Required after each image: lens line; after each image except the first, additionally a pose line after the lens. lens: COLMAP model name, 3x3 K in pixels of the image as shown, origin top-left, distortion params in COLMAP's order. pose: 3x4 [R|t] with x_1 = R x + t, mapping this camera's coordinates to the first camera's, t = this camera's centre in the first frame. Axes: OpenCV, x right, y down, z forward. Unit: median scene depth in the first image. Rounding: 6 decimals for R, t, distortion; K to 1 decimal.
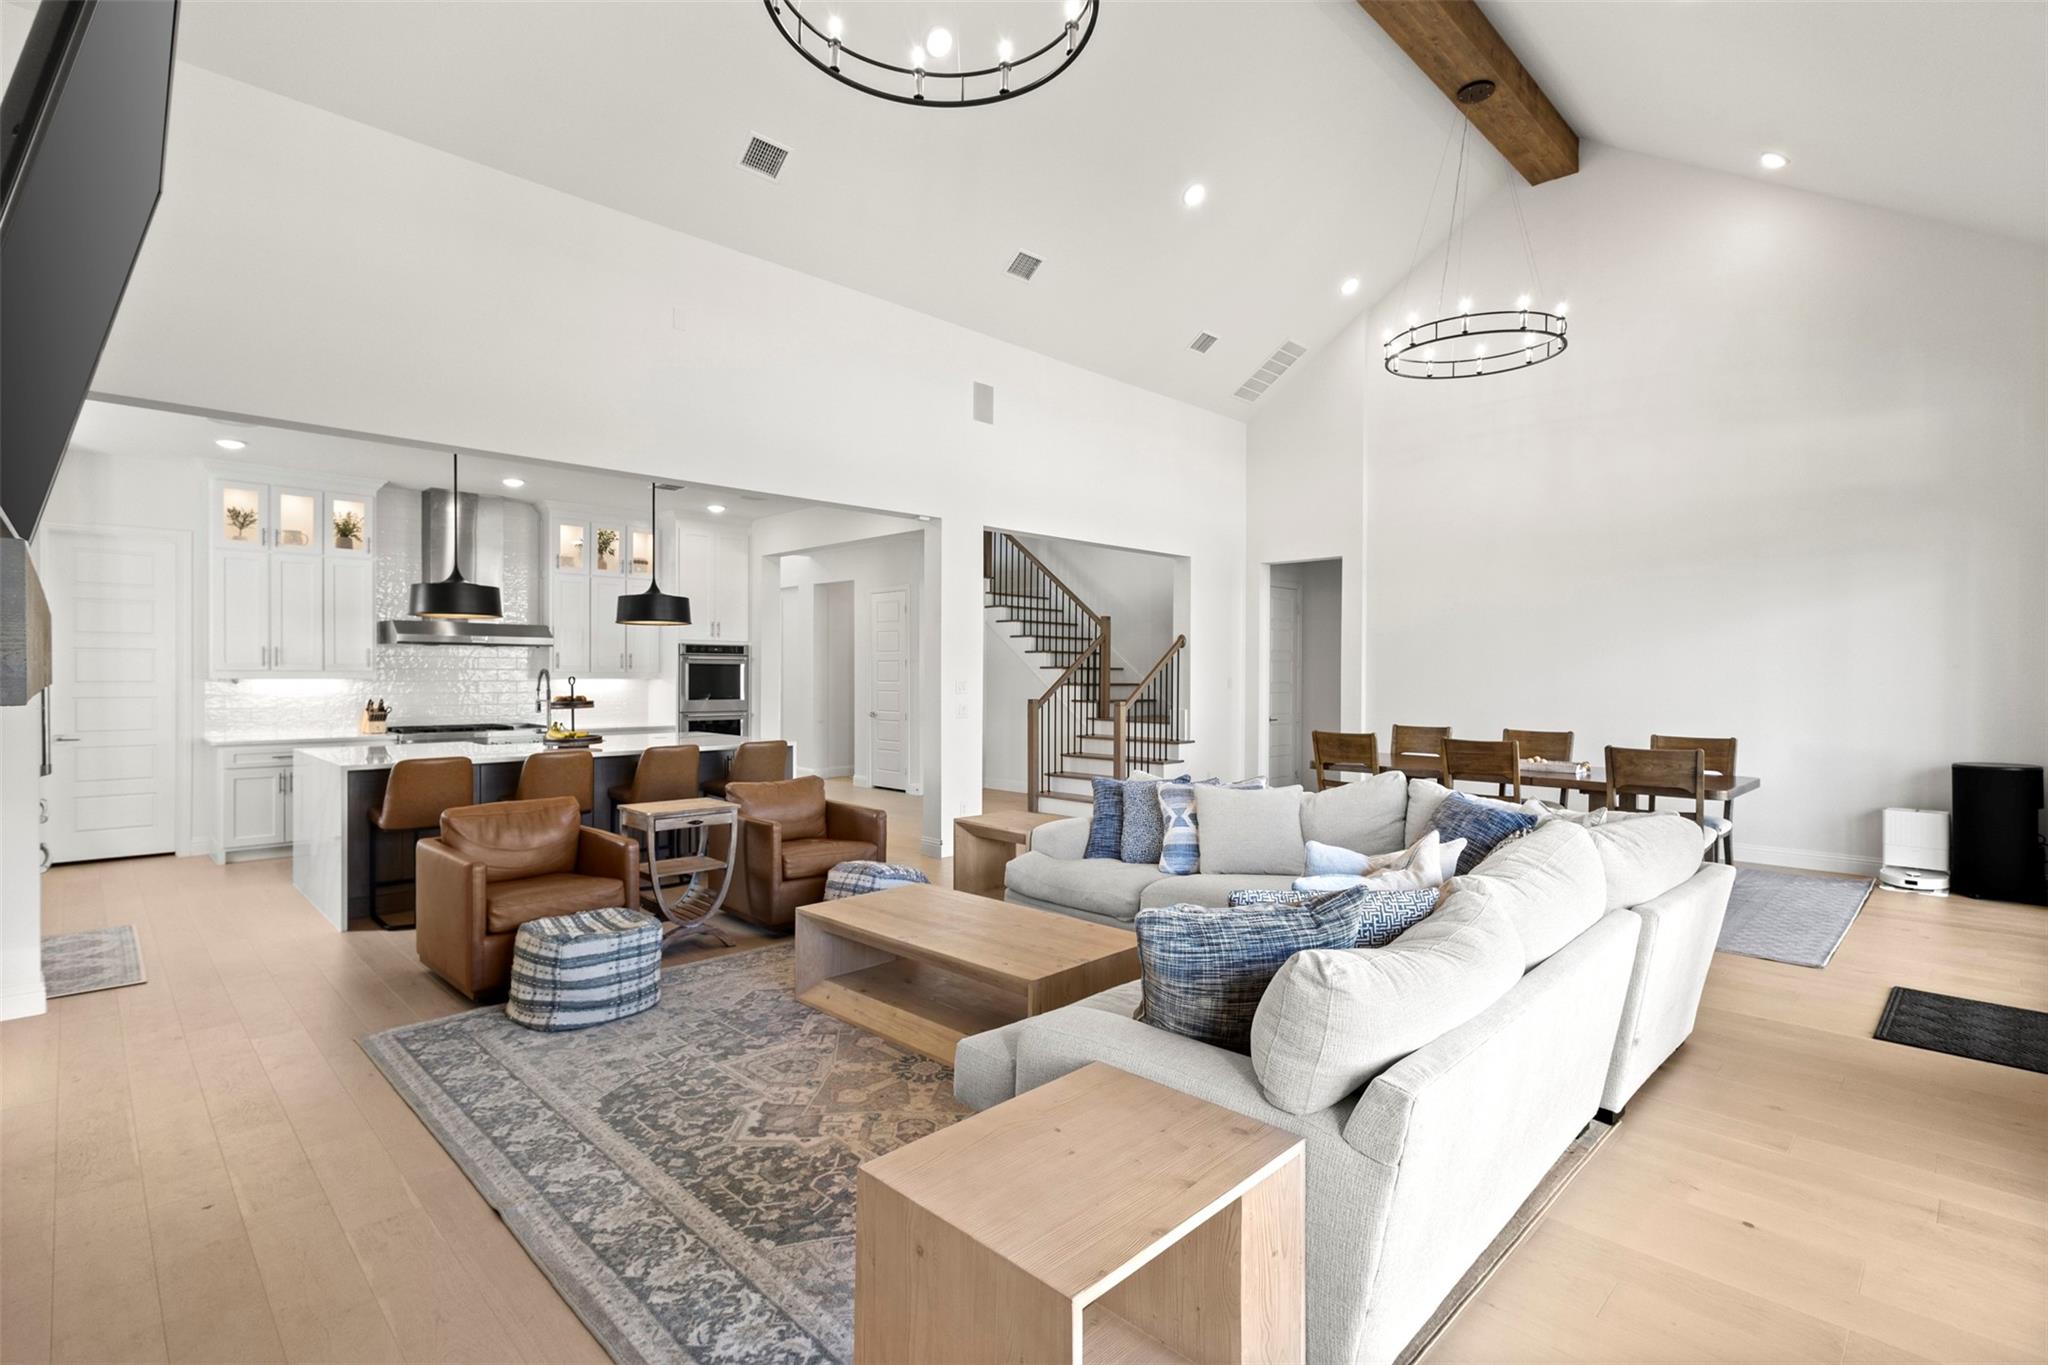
lens RADIAL K [[949.4, 0, 1030.9], [0, 949.4, 682.9], [0, 0, 1]] dist [0.008450, -0.000448]
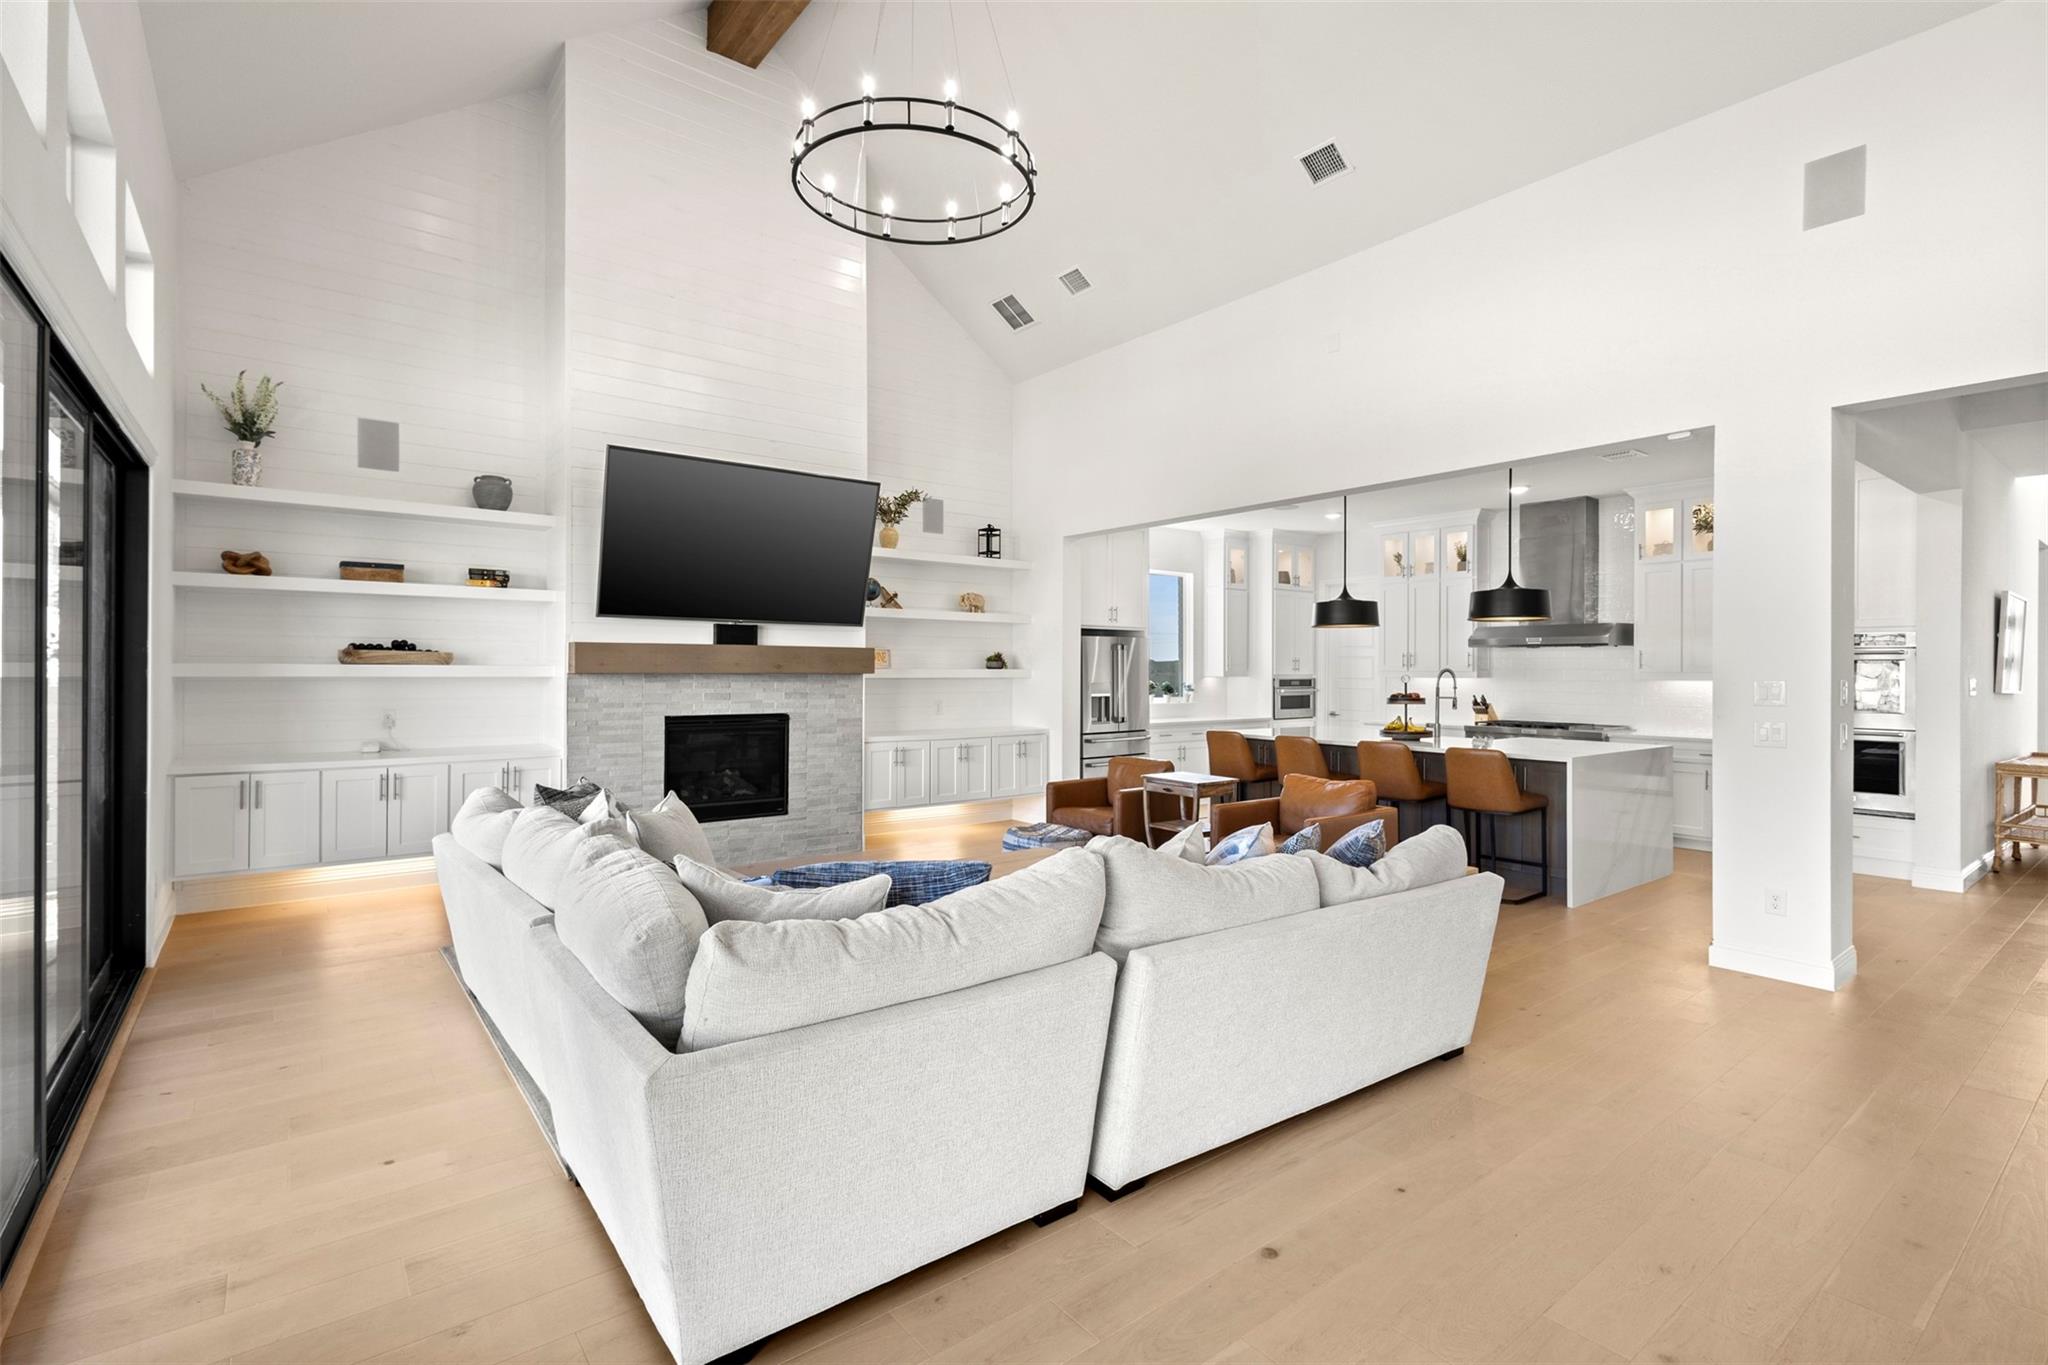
lens RADIAL K [[949.4, 0, 1026.1], [0, 949.4, 670.8], [0, 0, 1]] dist [0.008450, -0.000448]
pose [[-0.125481, -0.004182, -0.992087, 0.650153], [-0.010755, 0.999938, -0.002854, -0.004428], [0.992038, 0.010312, -0.125518, 0.690532]]
